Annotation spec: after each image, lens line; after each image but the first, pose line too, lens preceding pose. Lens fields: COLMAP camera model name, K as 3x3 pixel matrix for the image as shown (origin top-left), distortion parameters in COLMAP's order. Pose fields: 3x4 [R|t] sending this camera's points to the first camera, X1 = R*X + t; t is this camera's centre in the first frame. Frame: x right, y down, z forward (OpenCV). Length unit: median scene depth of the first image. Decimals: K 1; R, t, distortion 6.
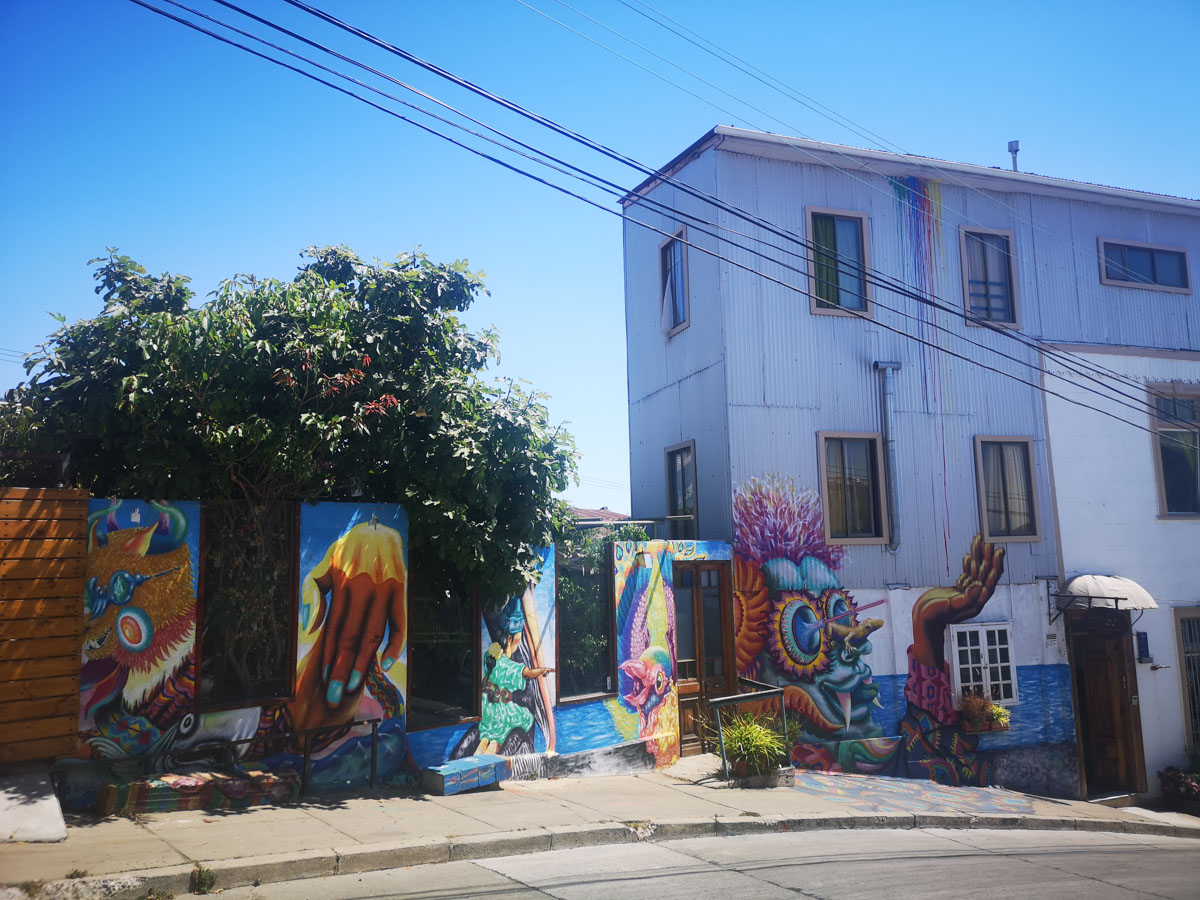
lens RADIAL K [[937.1, 0, 598.7], [0, 937.1, 446.2], [0, 0, 1]] dist [0.040835, -0.008355]
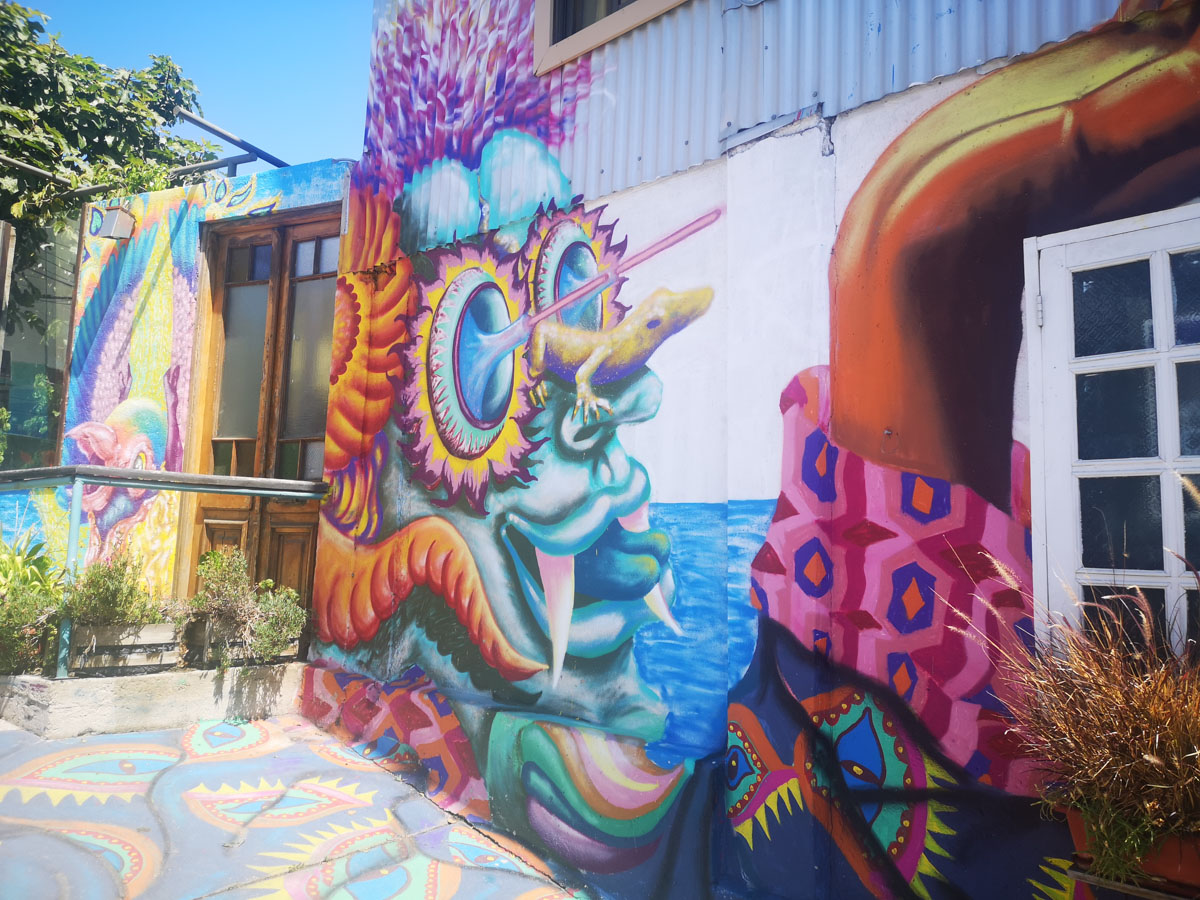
lens RADIAL K [[937.1, 0, 599.0], [0, 937.1, 453.7], [0, 0, 1]] dist [0.040835, -0.008355]
pose [[0.411136, -0.064051, -0.909321, 0.528213], [0.060957, 0.997227, -0.042682, 0.245293], [0.909534, -0.037881, 0.413900, 0.899903]]
